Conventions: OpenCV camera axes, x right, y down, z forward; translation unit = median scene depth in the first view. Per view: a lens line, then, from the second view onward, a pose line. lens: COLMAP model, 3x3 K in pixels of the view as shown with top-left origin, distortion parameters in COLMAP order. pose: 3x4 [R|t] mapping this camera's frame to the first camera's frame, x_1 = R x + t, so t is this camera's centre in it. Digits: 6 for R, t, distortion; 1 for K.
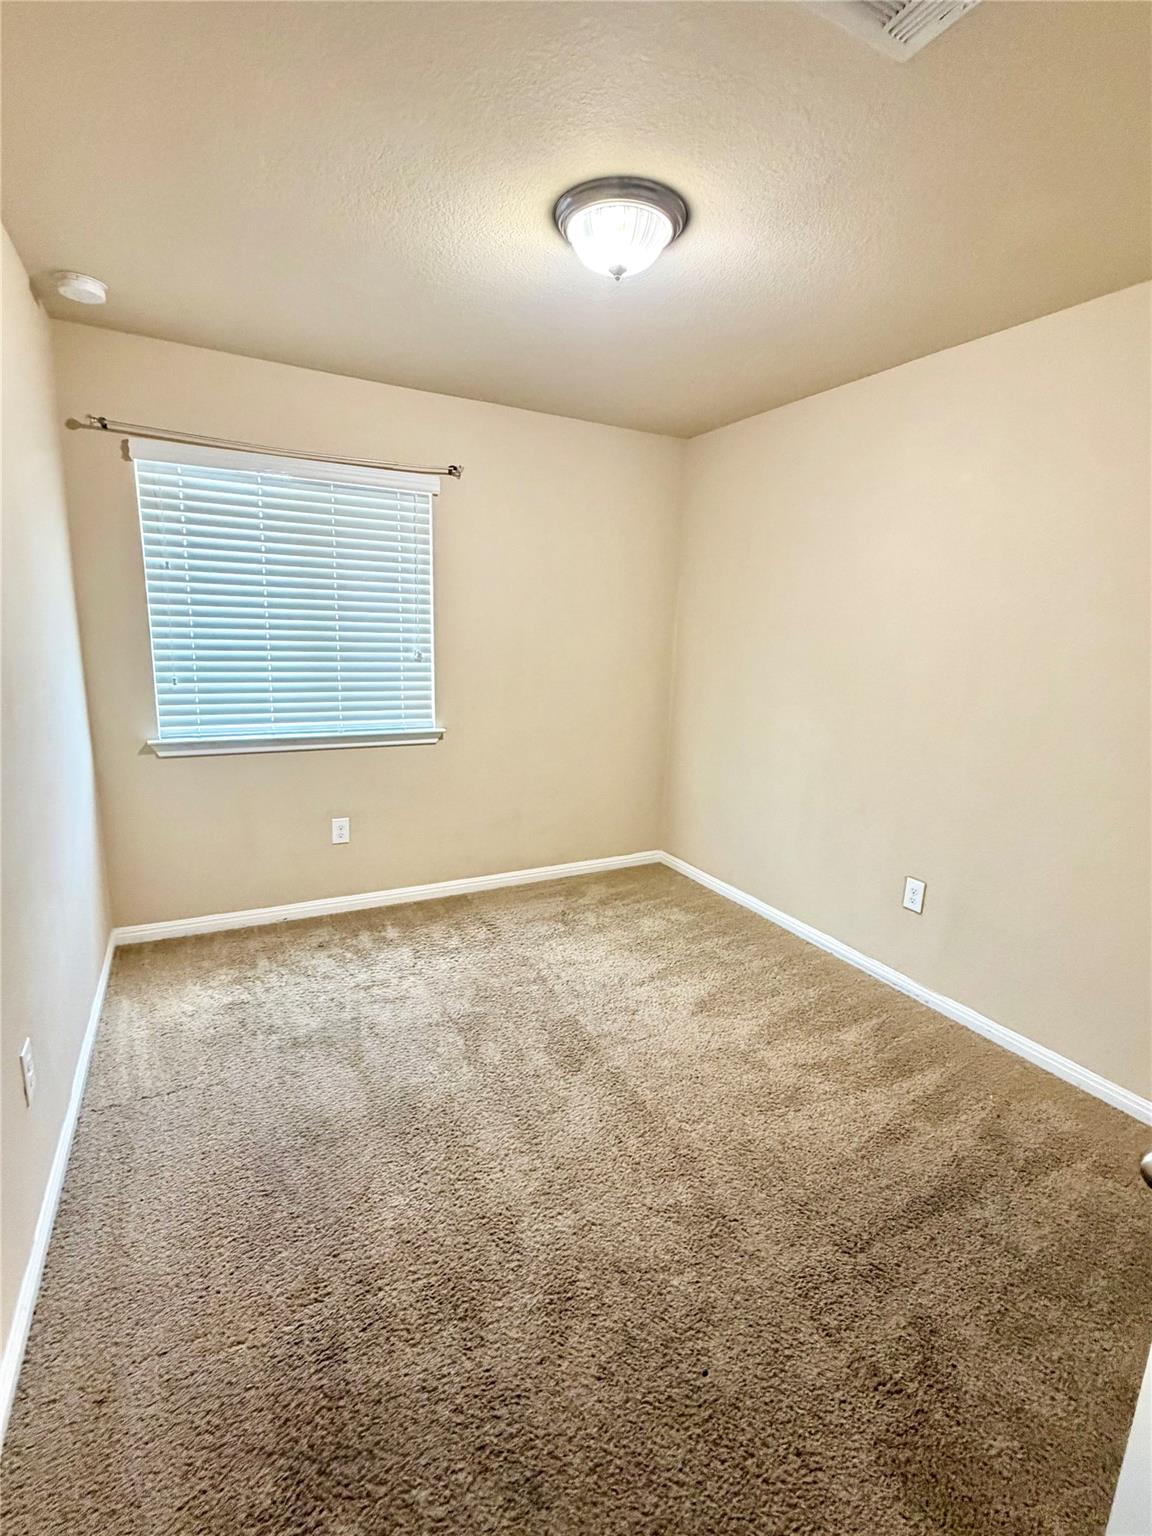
lens RADIAL K [[688.7, 0, 578.4], [0, 688.7, 767.6], [0, 0, 1]] dist [-0.001607, -0.000011]
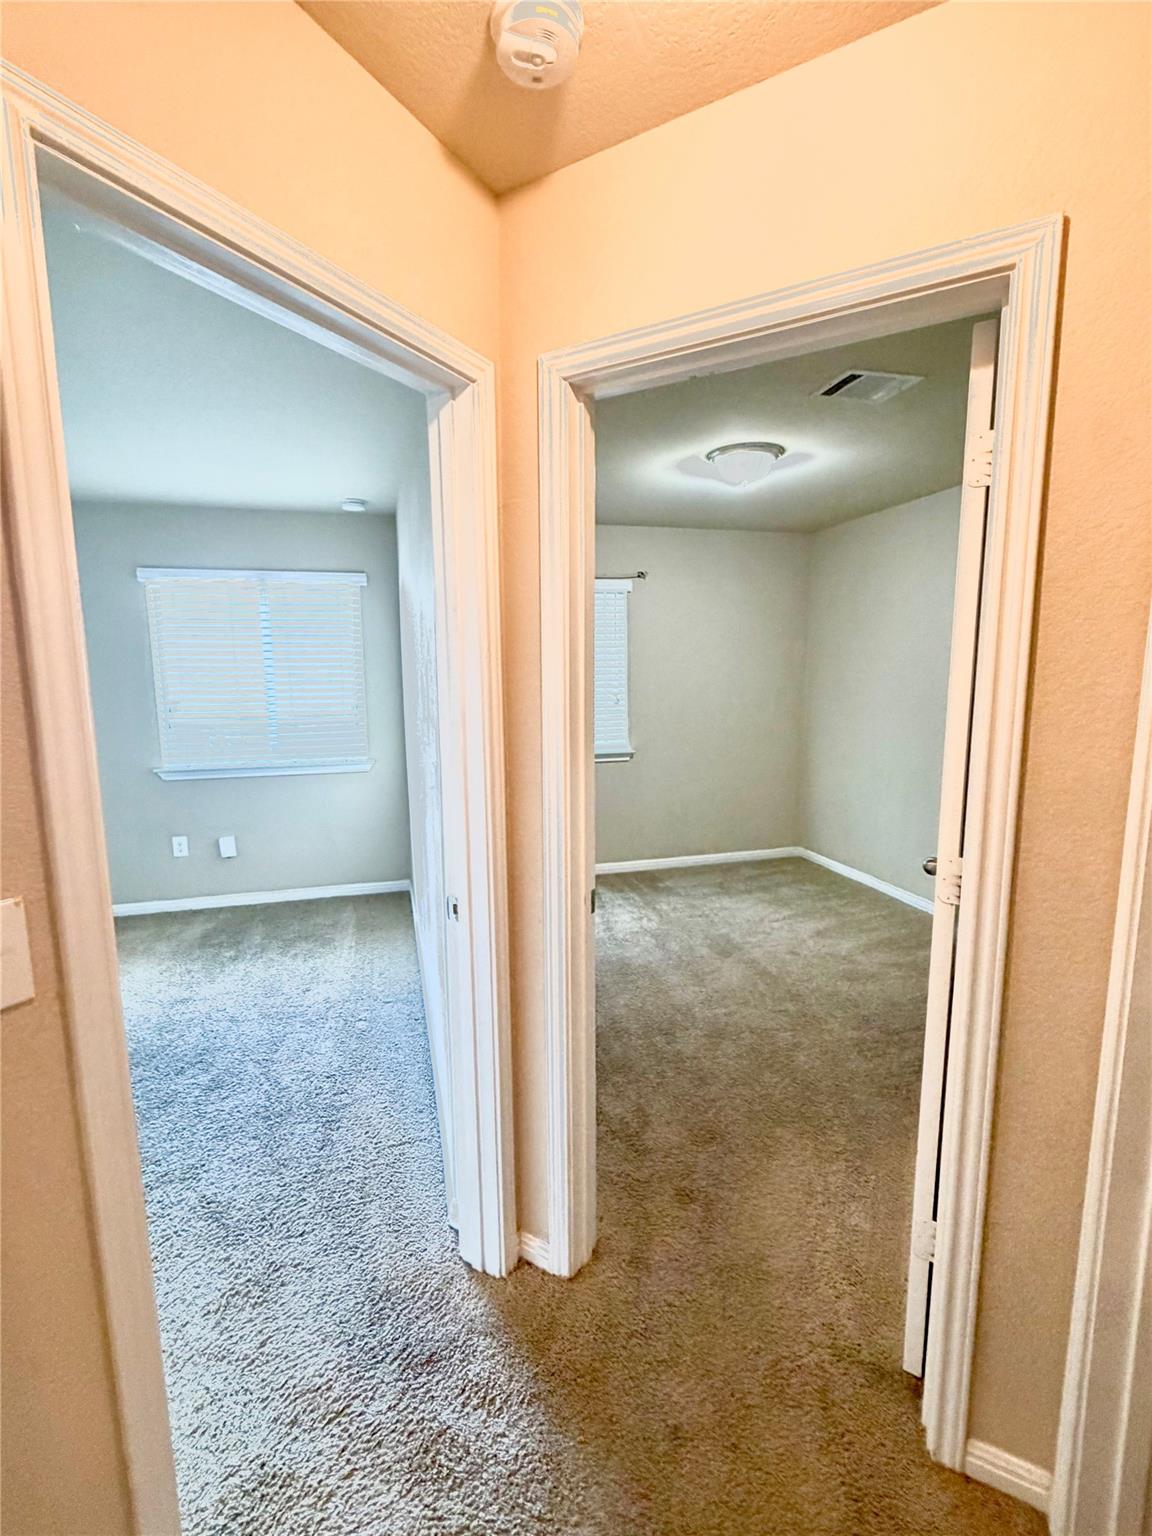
lens RADIAL K [[688.7, 0, 574.3], [0, 688.7, 771.7], [0, 0, 1]] dist [-0.001607, -0.000011]
pose [[0.971536, -0.012226, -0.236574, 0.027034], [-0.001920, 0.998228, -0.059471, 0.090332], [0.236882, 0.058232, 0.969792, -0.512109]]
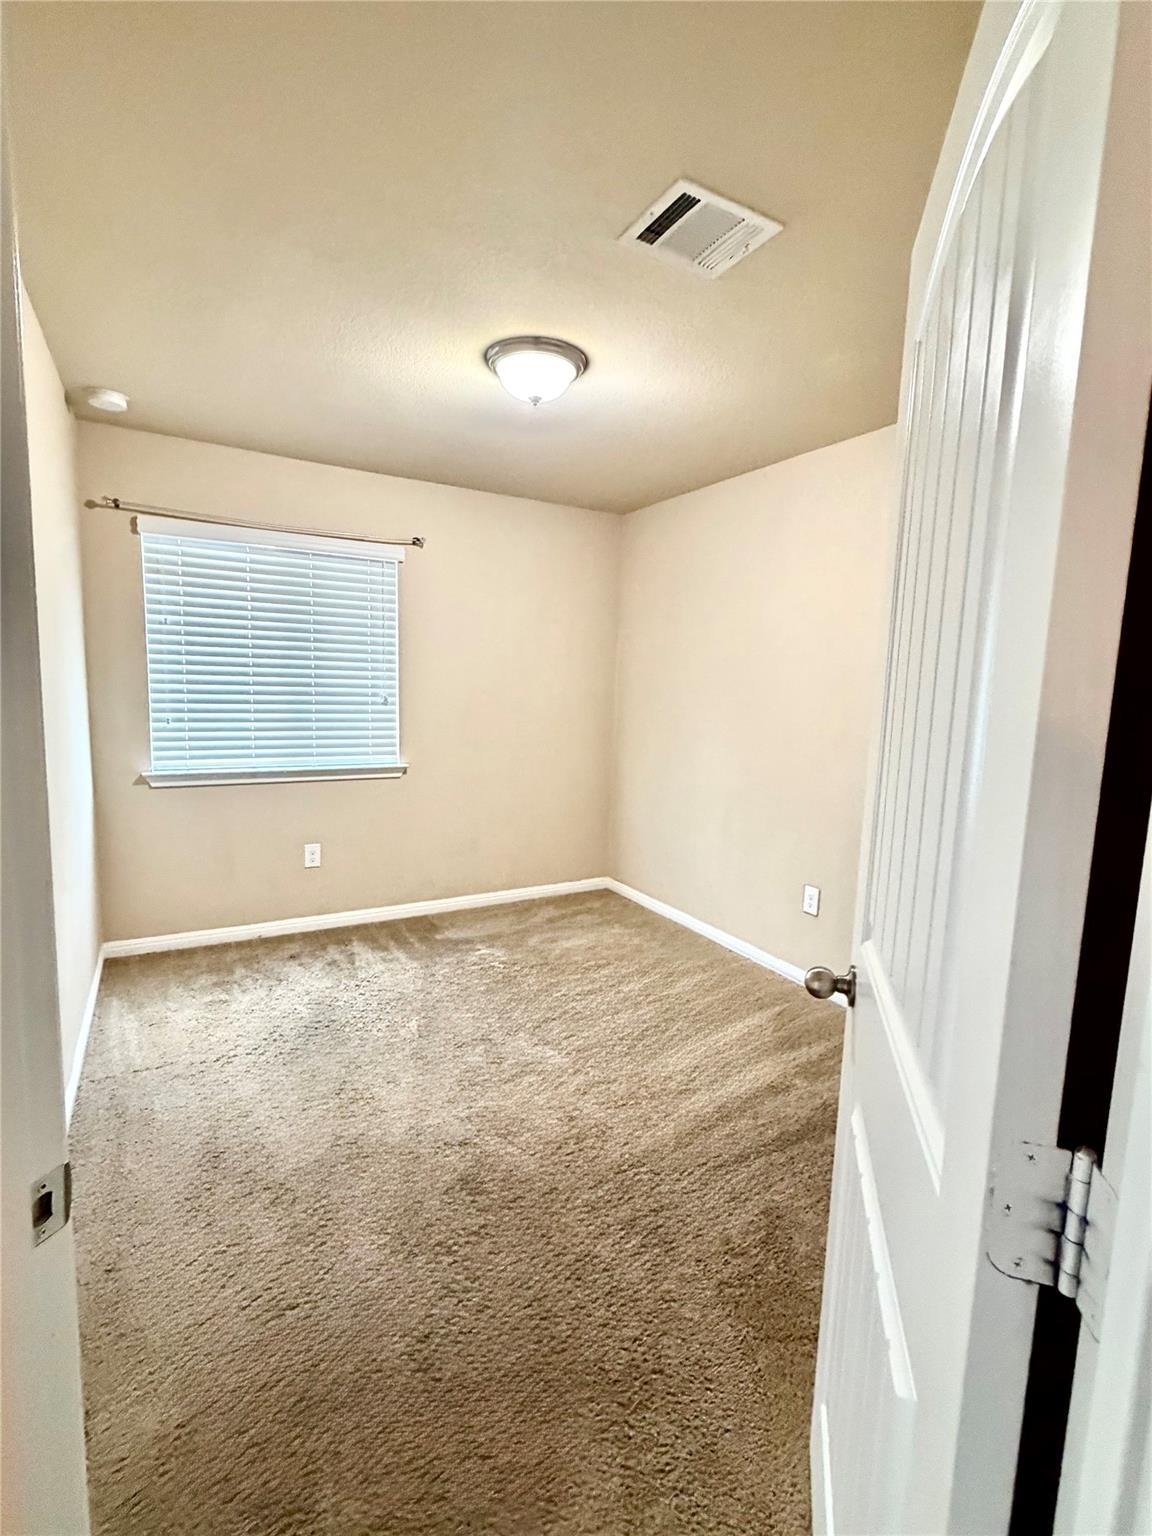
lens RADIAL K [[688.7, 0, 578.0], [0, 688.7, 770.9], [0, 0, 1]] dist [-0.001607, -0.000011]
pose [[0.999477, -0.006403, 0.031701, 0.058903], [0.008753, 0.997178, -0.074568, 0.050037], [-0.031134, 0.074806, 0.996712, -0.158931]]
